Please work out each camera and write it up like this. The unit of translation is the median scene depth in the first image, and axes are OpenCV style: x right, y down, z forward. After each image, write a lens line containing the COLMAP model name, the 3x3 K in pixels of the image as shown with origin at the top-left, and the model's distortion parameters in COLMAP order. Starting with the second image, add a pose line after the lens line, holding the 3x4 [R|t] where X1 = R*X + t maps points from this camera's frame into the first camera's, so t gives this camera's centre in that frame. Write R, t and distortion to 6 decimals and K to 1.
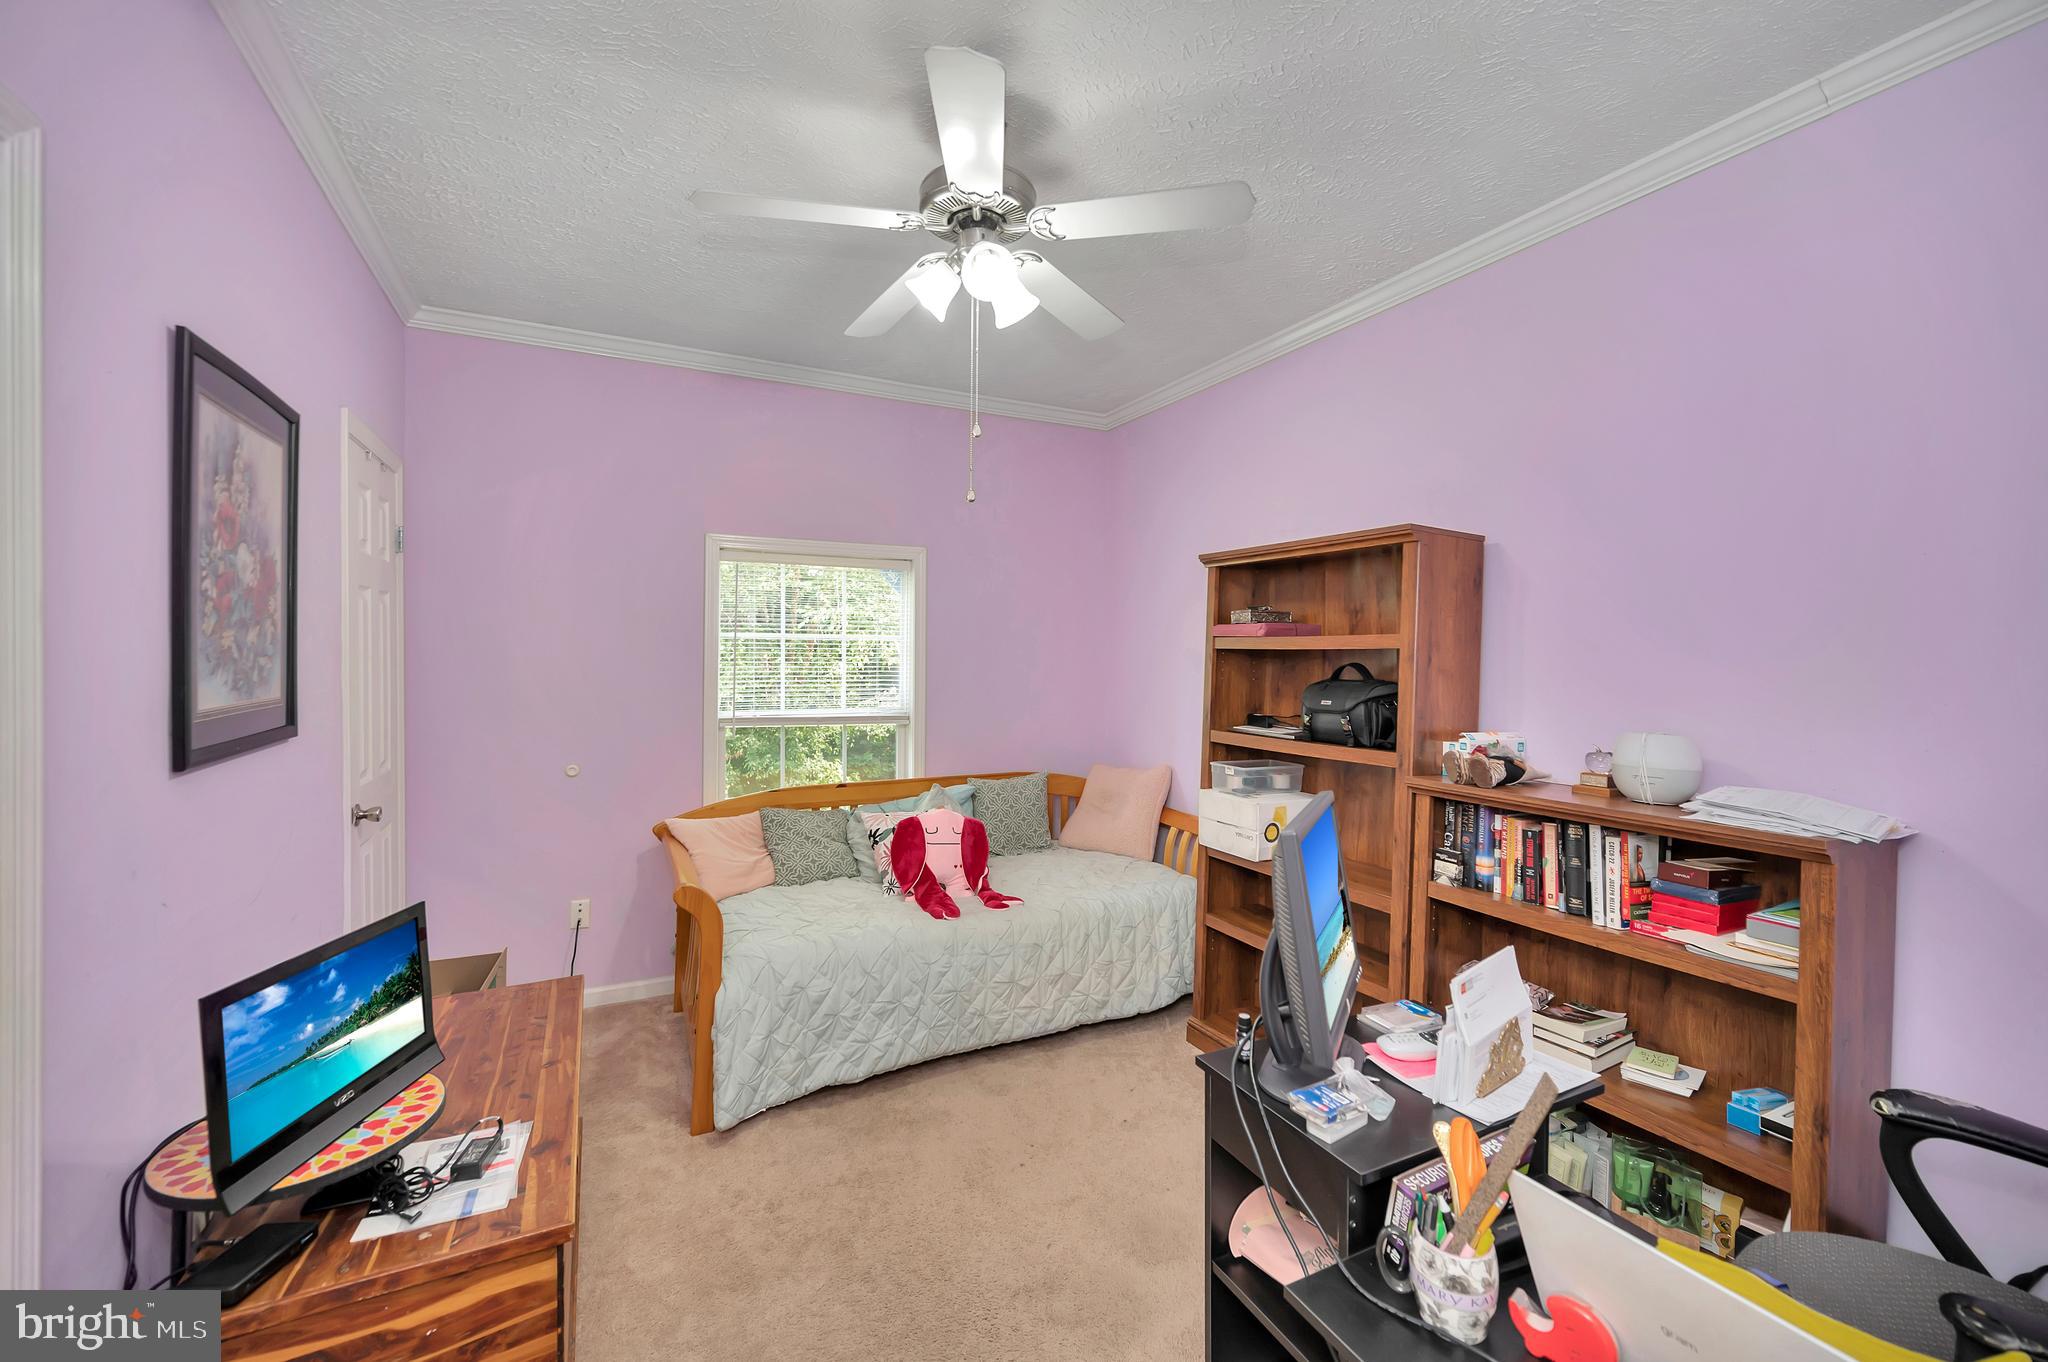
lens RADIAL K [[830.3, 0, 1023.7], [0, 830.3, 691.8], [0, 0, 1]] dist [0.000549, 0.000037]
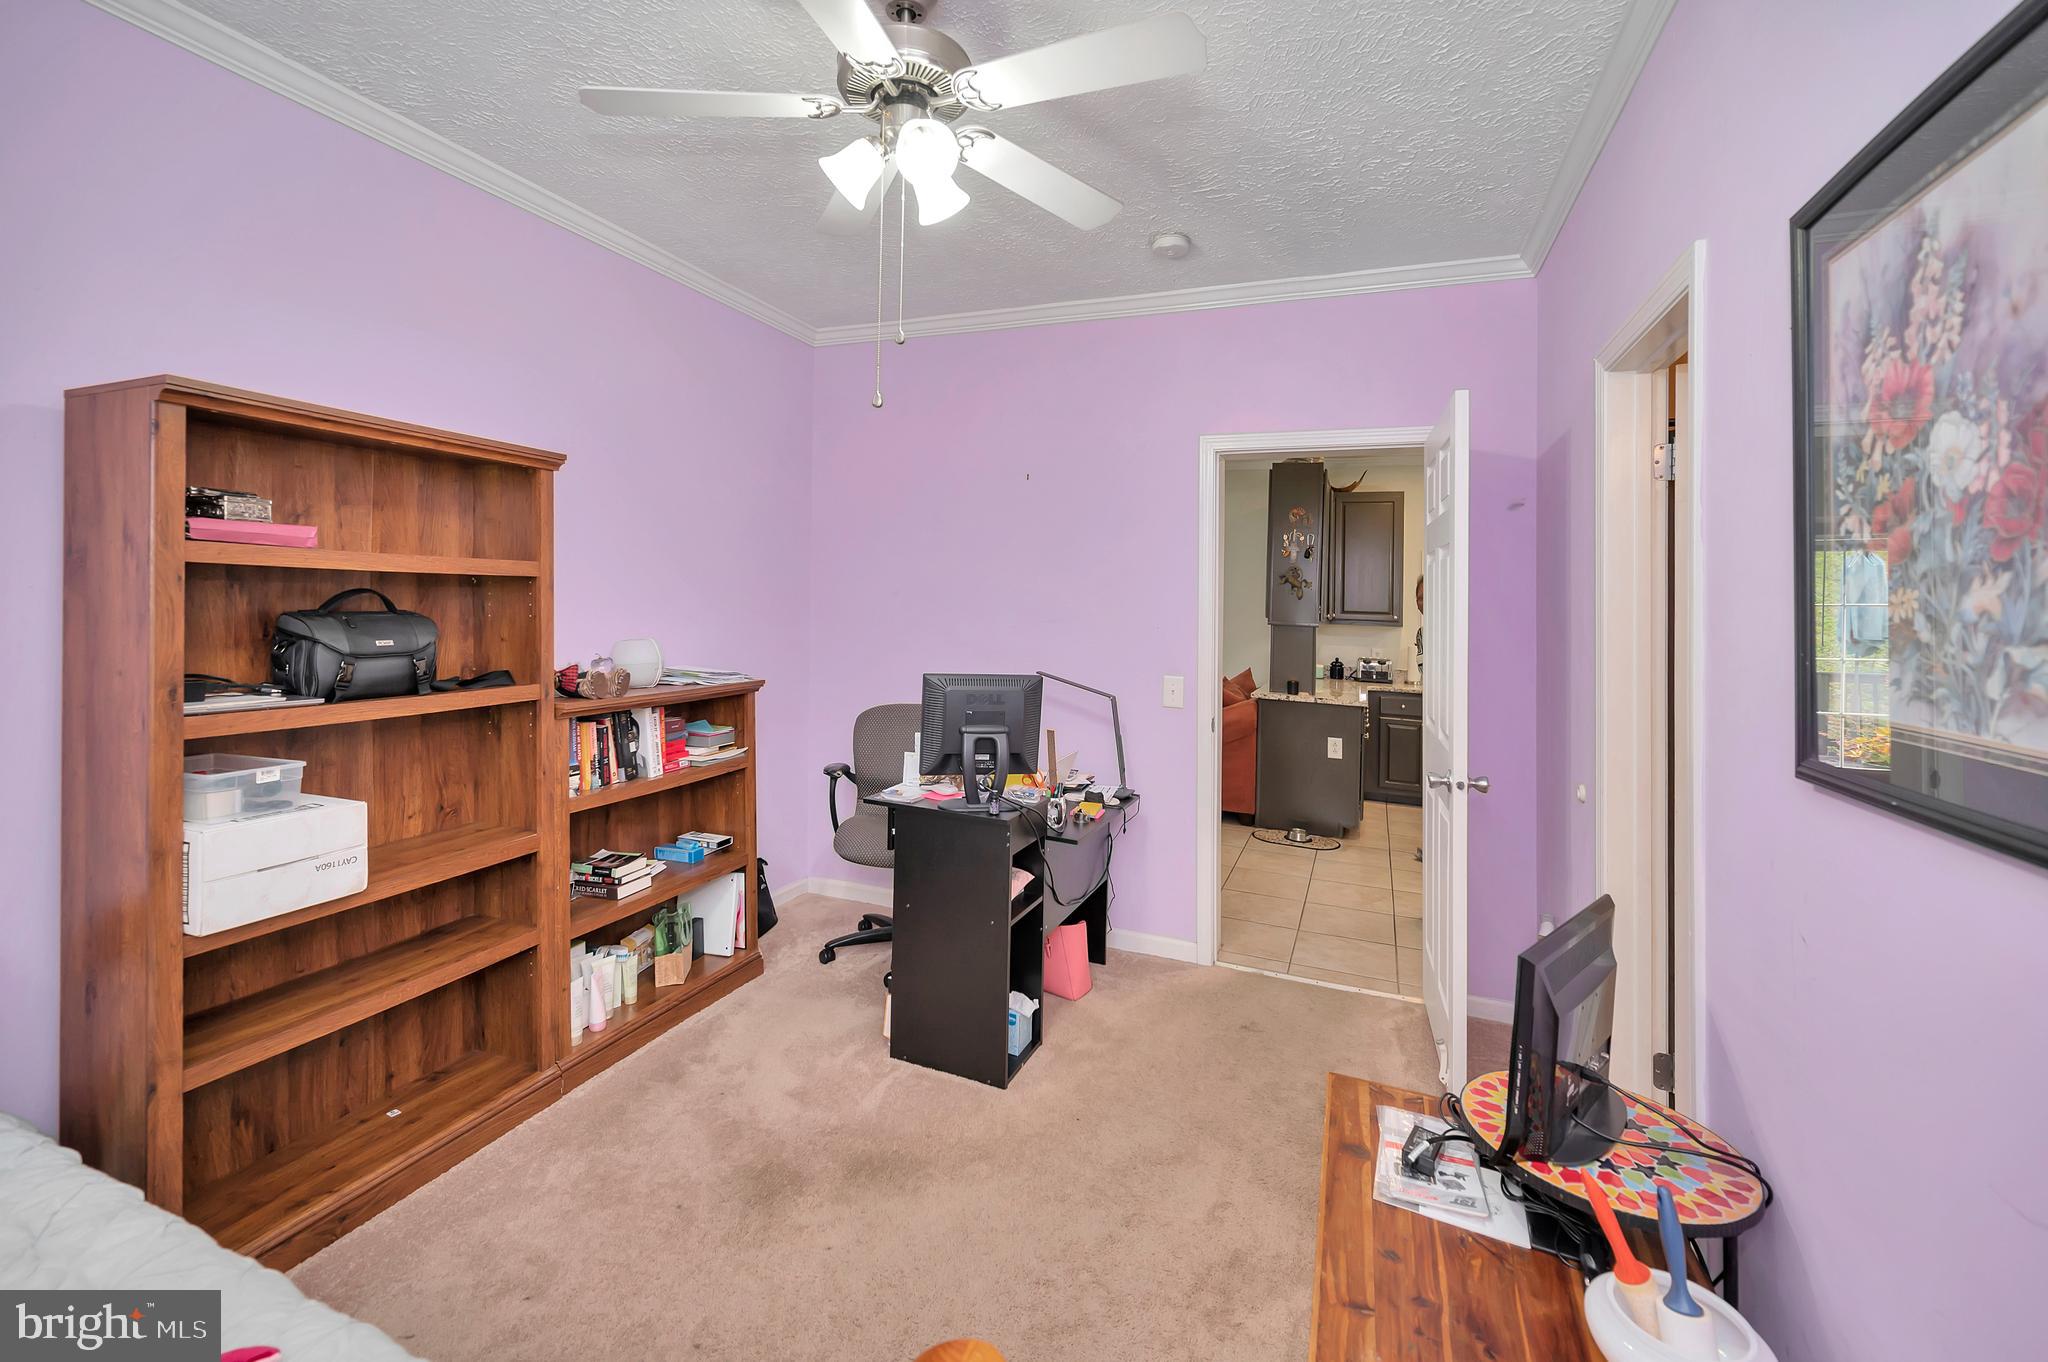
lens RADIAL K [[852.8, 0, 1026.5], [0, 852.8, 602.7], [0, 0, 1]] dist [-0.000231, -0.000053]
pose [[-0.655528, -0.029852, 0.754580, -0.755197], [0.001582, 0.999162, 0.040903, -0.067874], [-0.755169, 0.028007, -0.654932, 1.373536]]
